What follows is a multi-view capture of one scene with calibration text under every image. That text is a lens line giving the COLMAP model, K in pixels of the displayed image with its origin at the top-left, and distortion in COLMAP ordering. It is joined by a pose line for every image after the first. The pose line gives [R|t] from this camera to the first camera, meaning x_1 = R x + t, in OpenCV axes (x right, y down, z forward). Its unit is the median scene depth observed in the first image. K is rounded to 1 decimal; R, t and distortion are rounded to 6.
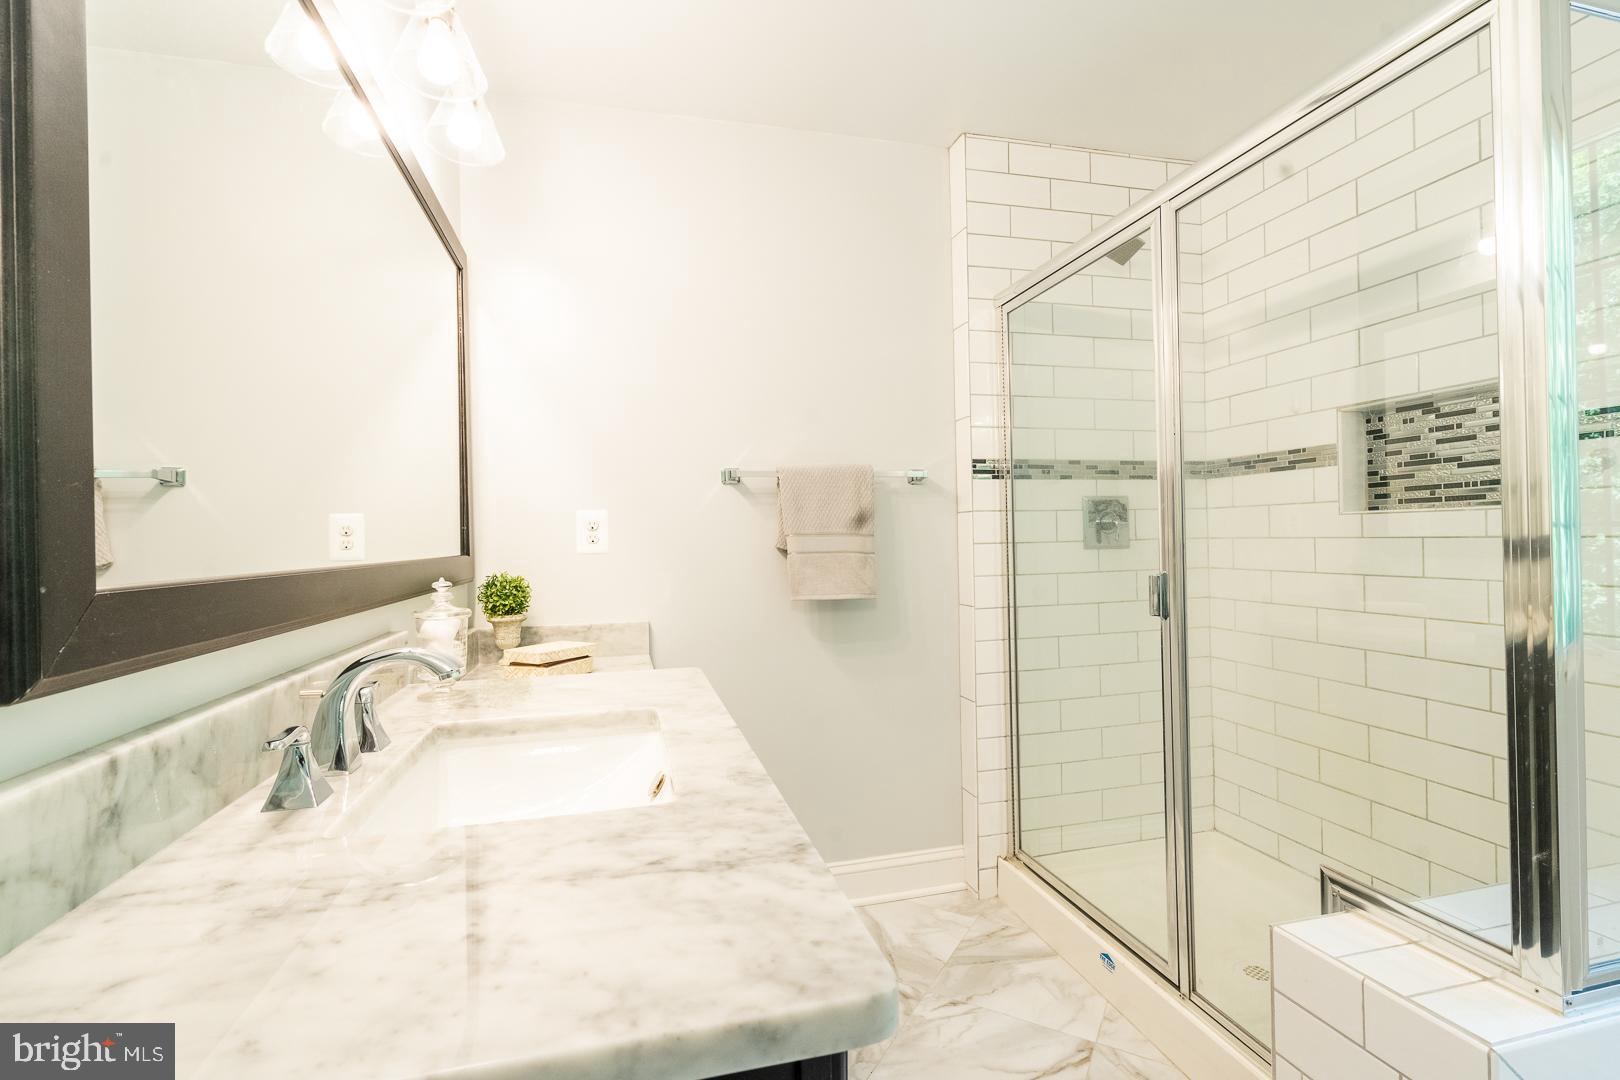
lens RADIAL K [[742.7, 0, 814.7], [0, 742.7, 534.5], [0, 0, 1]] dist [-0.004968, 0.000724]
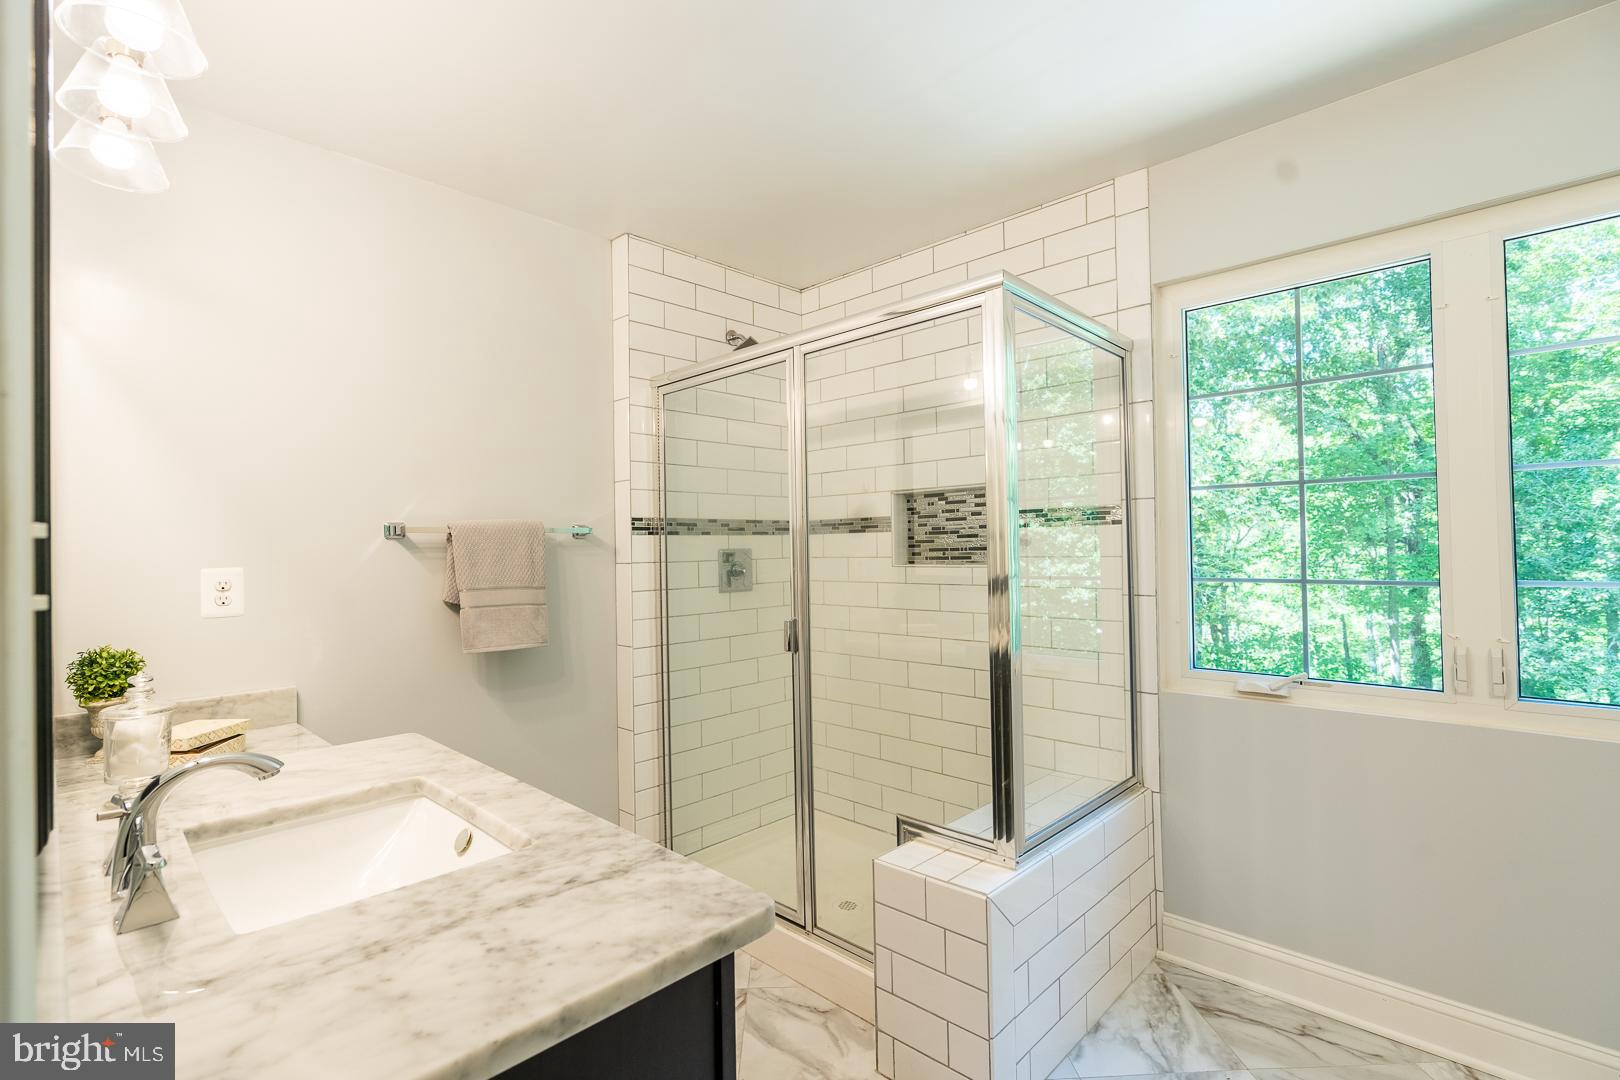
lens RADIAL K [[742.7, 0, 814.7], [0, 742.7, 534.5], [0, 0, 1]] dist [-0.004968, 0.000724]
pose [[0.852435, 0.014067, 0.522643, -0.169208], [-0.001764, 0.999710, -0.024031, -0.056718], [-0.522829, 0.019563, 0.852213, -0.140482]]
